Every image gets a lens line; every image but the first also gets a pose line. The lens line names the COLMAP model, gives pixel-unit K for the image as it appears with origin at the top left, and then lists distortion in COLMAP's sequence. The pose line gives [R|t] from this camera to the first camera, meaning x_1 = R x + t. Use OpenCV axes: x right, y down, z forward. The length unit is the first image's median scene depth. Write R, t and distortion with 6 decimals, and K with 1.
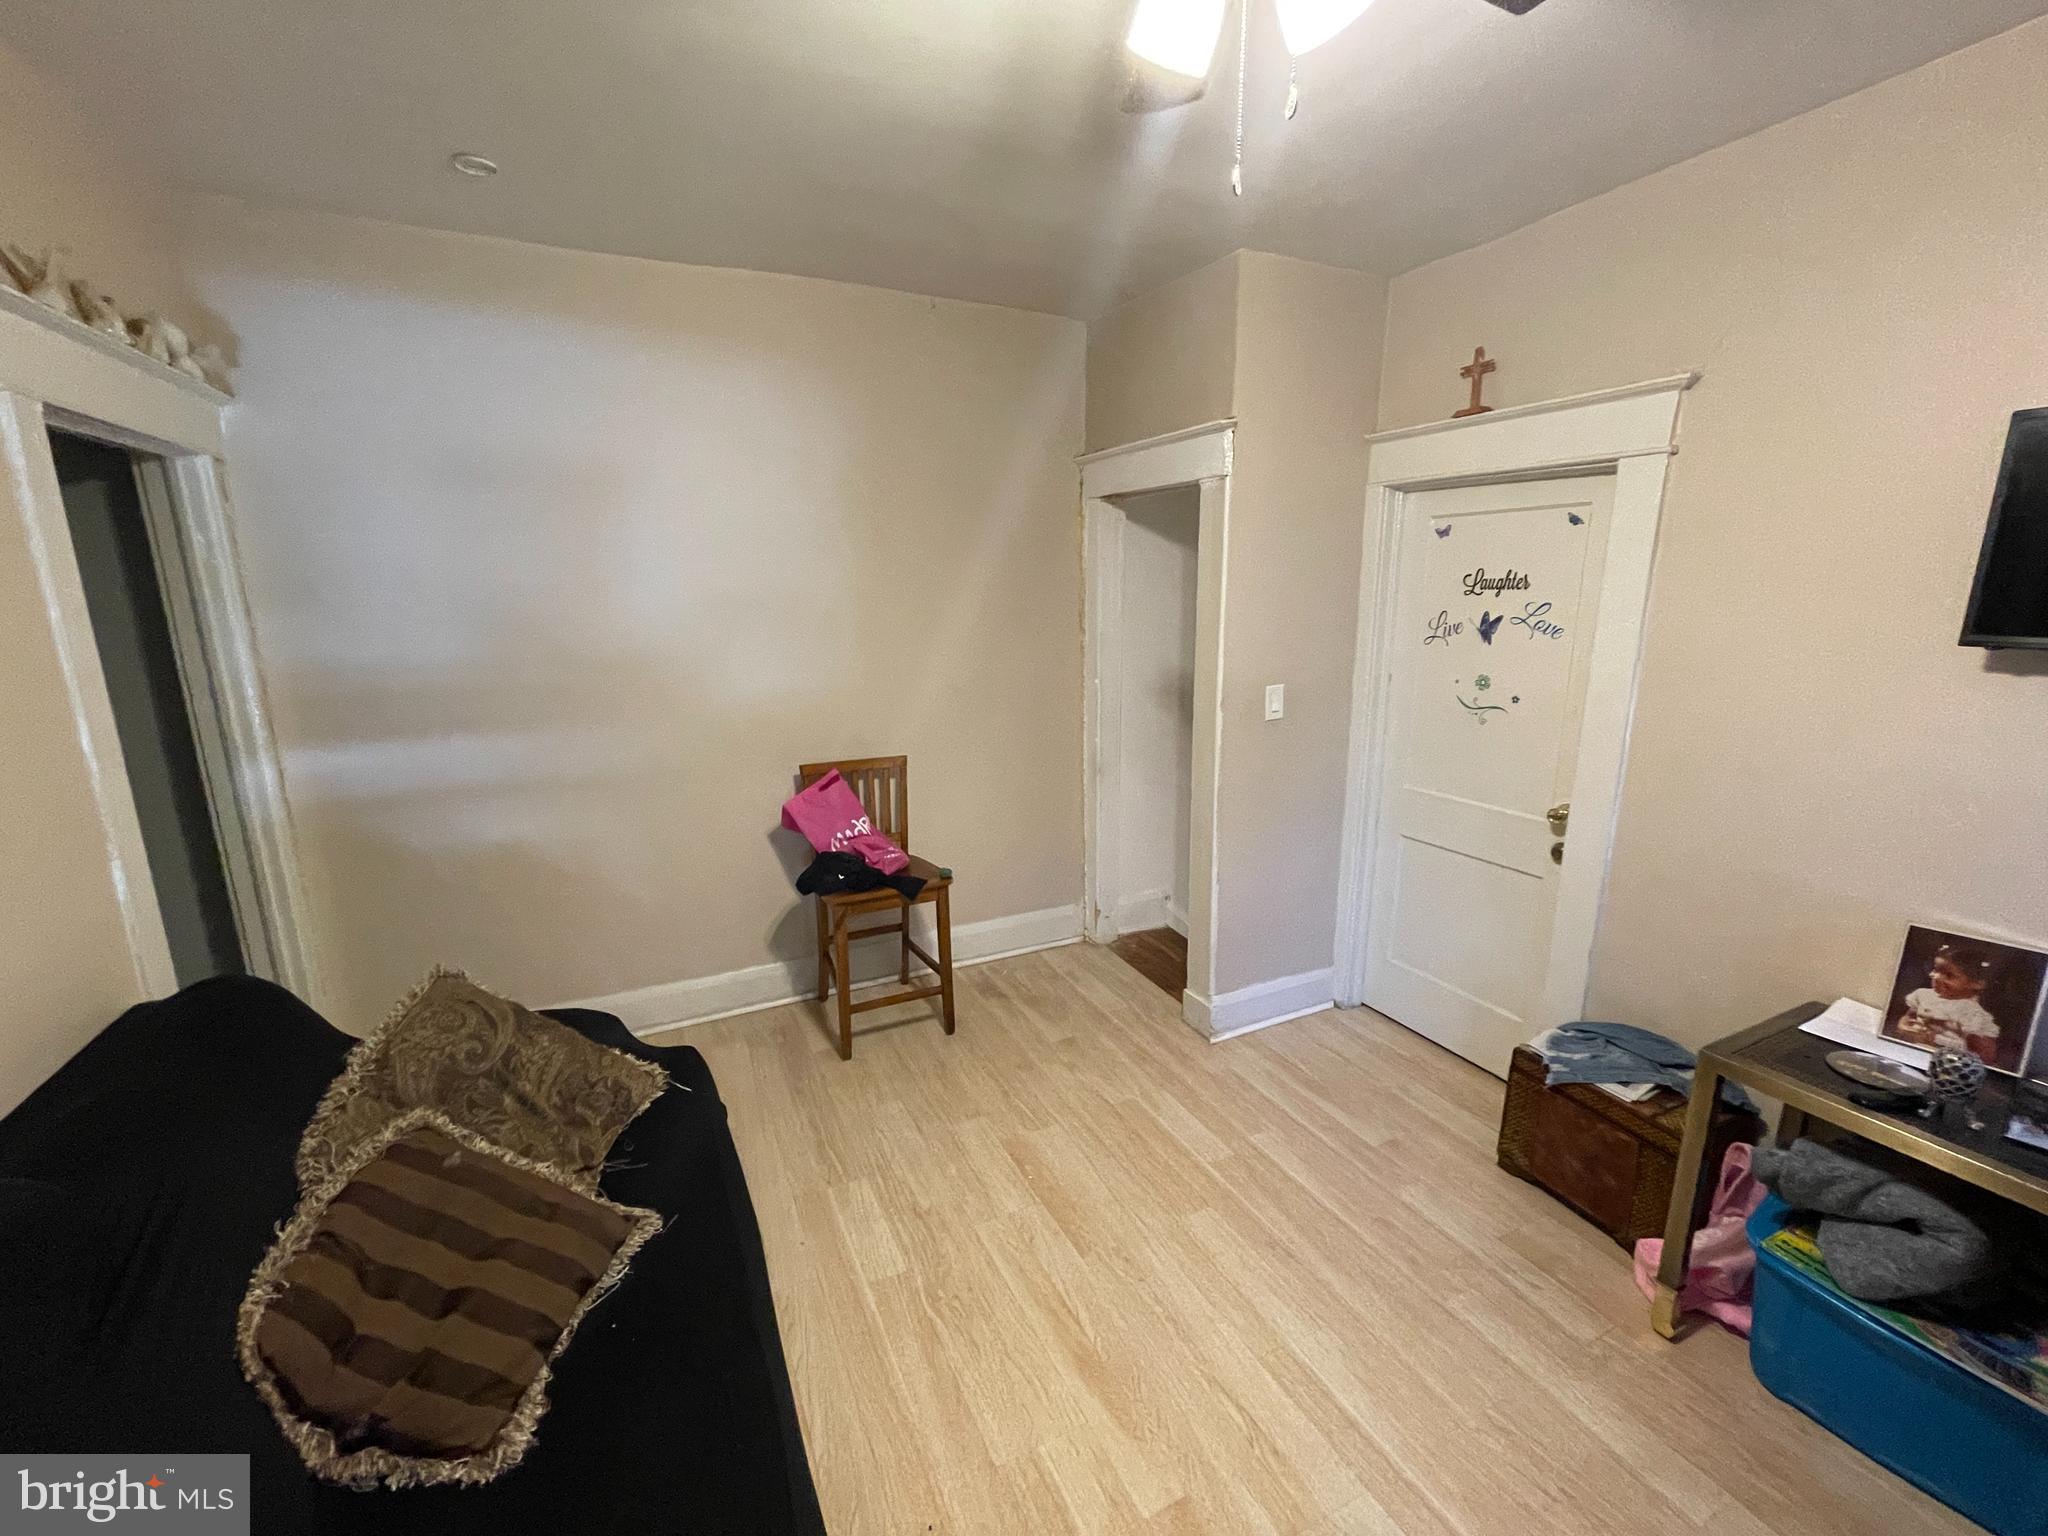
lens RADIAL K [[829.6, 0, 1018.2], [0, 829.6, 774.9], [0, 0, 1]] dist [-0.013184, 0.010696]
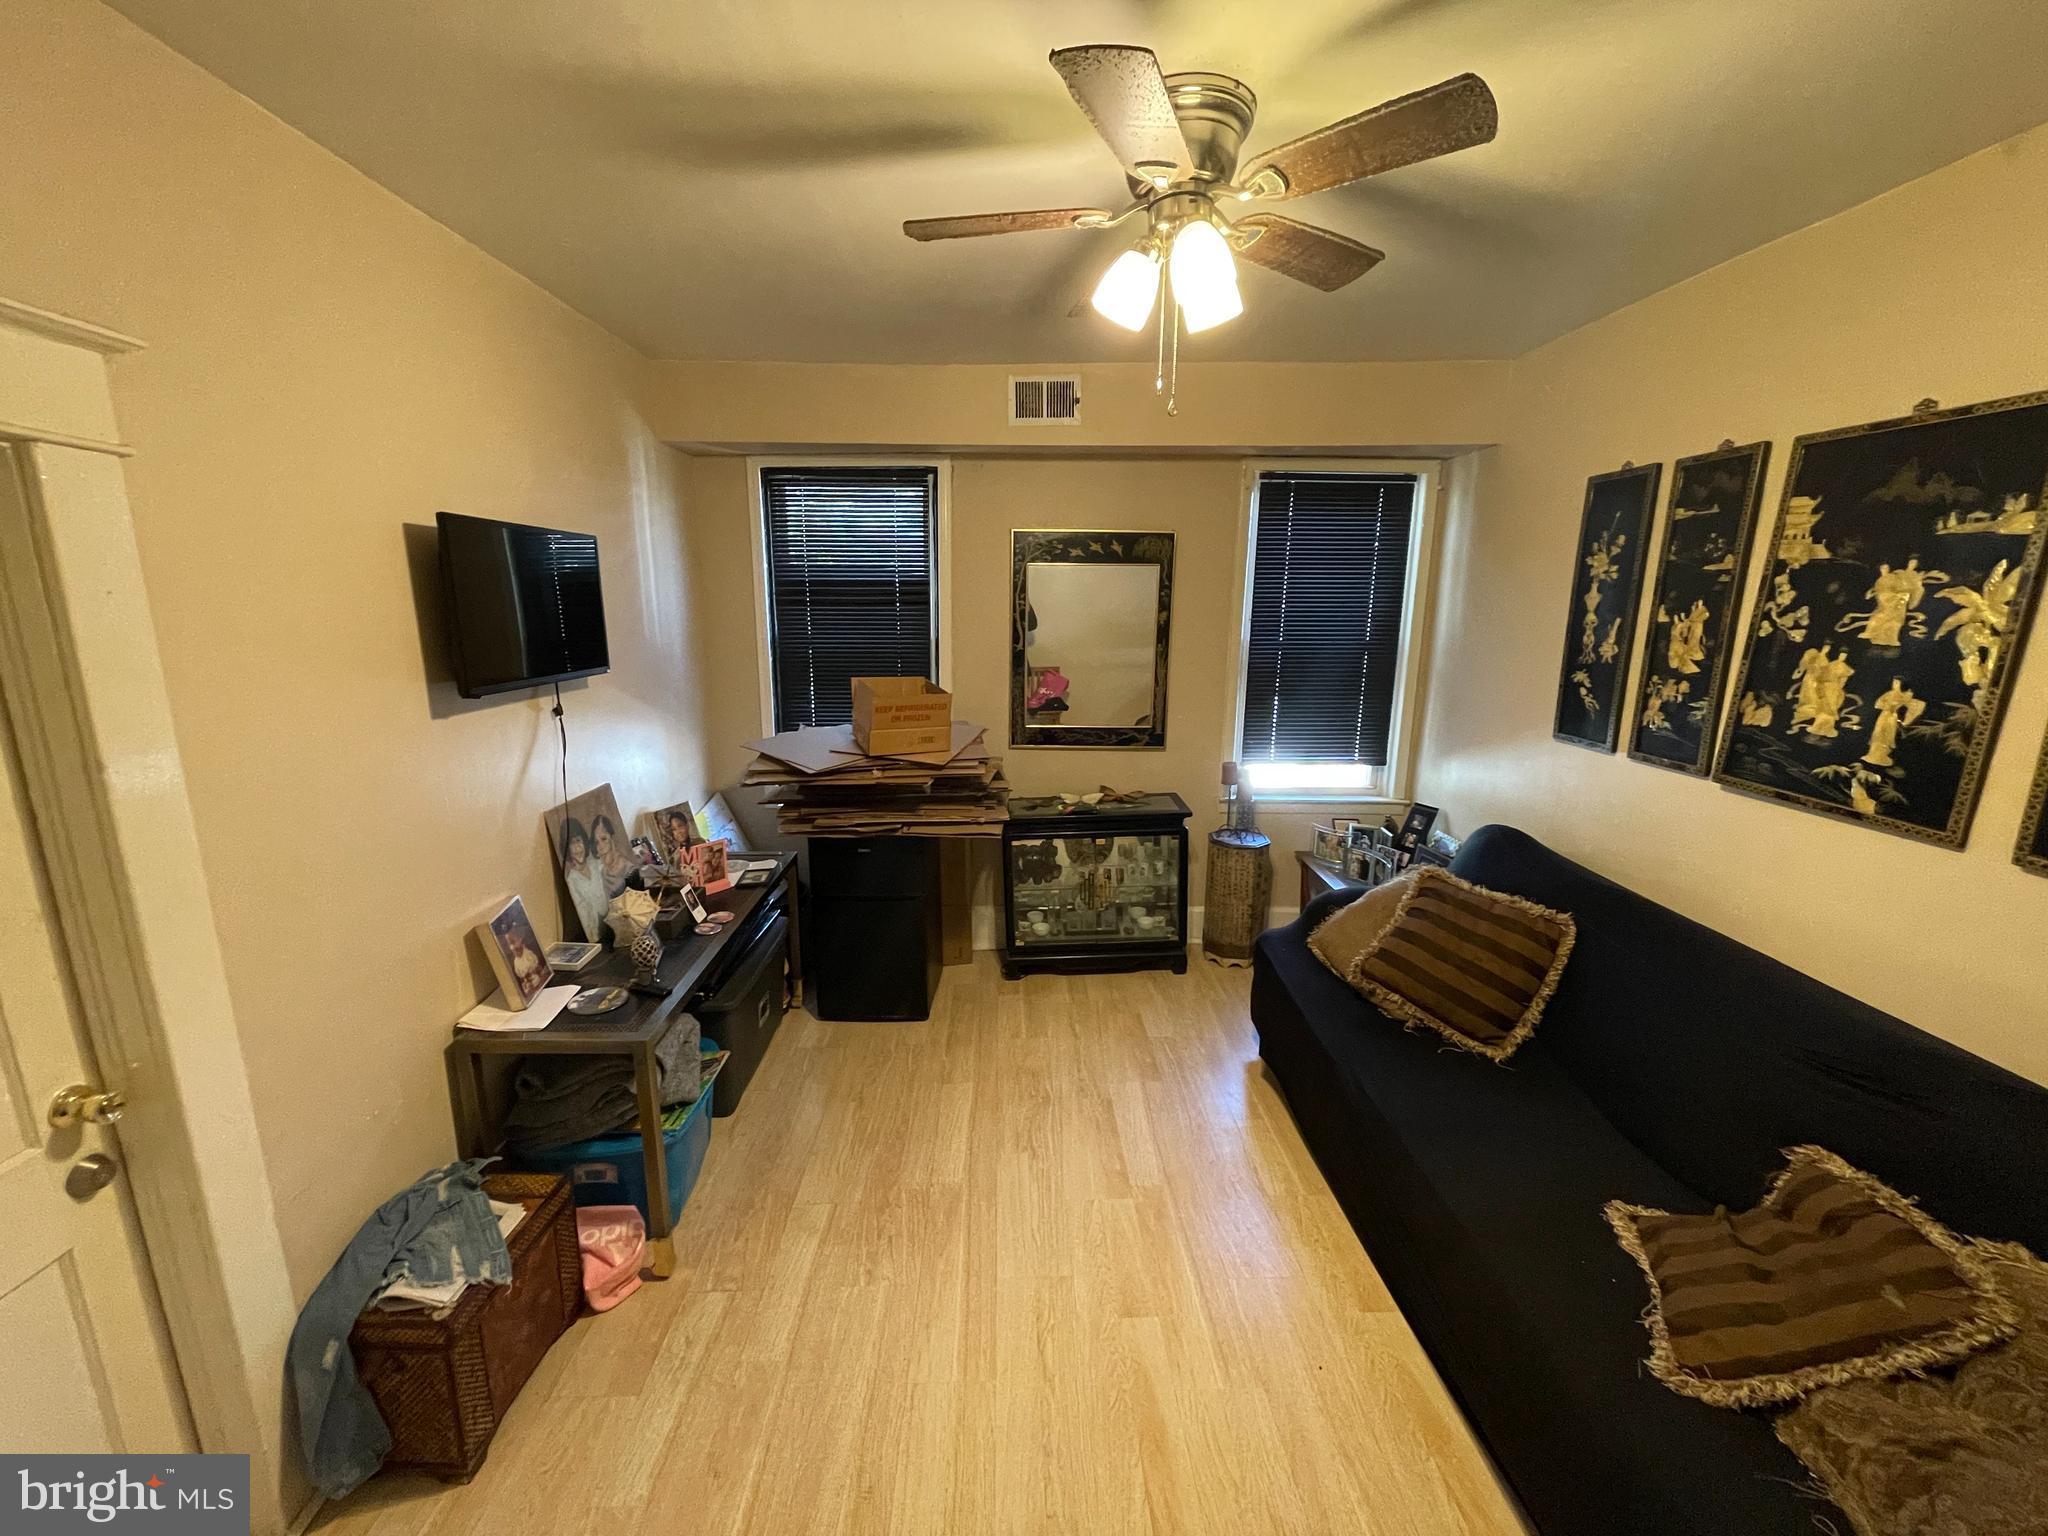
lens RADIAL K [[829.6, 0, 1018.2], [0, 829.6, 774.9], [0, 0, 1]] dist [-0.013184, 0.010696]
pose [[-0.909641, -0.085653, 0.406469, -0.105419], [0.089925, 0.914704, 0.393993, -0.440653], [-0.405546, 0.394944, -0.824349, 1.650127]]
